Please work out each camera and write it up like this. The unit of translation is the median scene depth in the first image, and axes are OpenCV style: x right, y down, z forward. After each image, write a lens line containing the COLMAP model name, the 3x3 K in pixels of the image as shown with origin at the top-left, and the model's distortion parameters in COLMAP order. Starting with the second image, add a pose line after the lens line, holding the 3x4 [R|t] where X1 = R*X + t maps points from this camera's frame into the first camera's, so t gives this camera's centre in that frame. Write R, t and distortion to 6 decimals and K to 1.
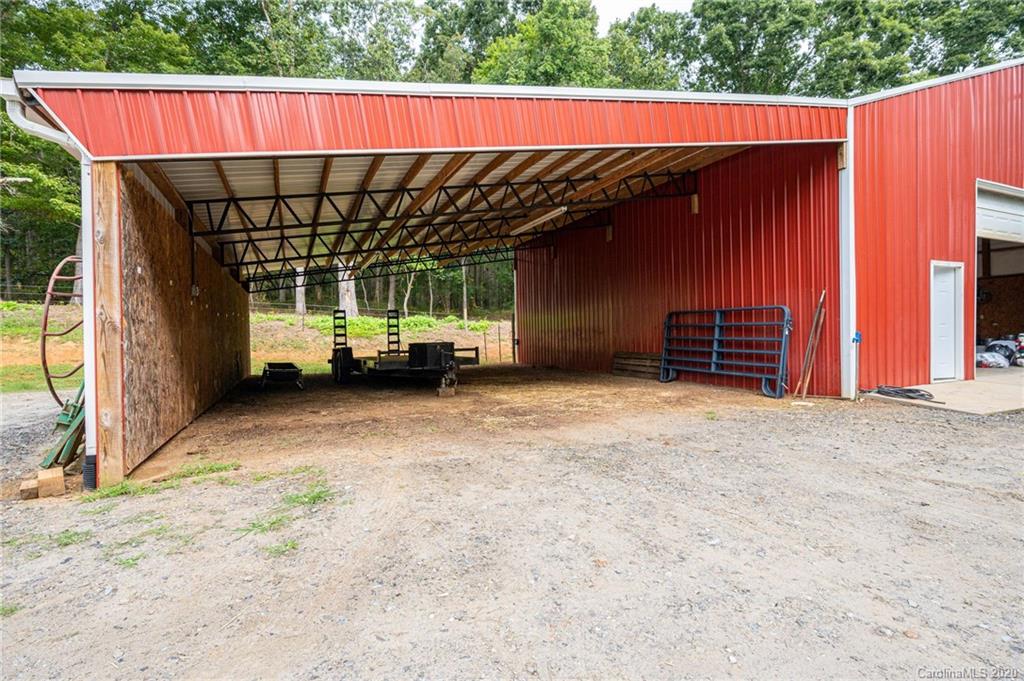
lens RADIAL K [[502.3, 0, 512.0], [0, 502.3, 340.5], [0, 0, 1]] dist [-0.022025, 0.000956]
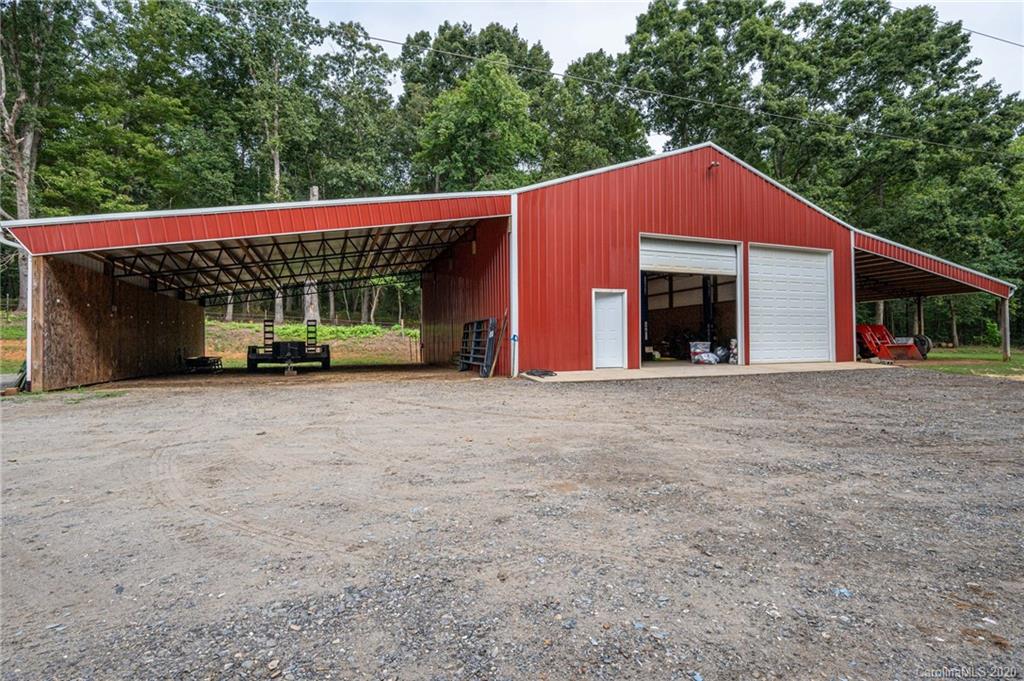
lens RADIAL K [[500.2, 0, 512.0], [0, 500.2, 340.5], [0, 0, 1]] dist [-0.022727, -0.000307]
pose [[0.998048, 0.007858, -0.061963, 0.659673], [-0.009176, 0.999737, -0.021007, 0.028581], [0.061781, 0.021535, 0.997857, -0.491609]]
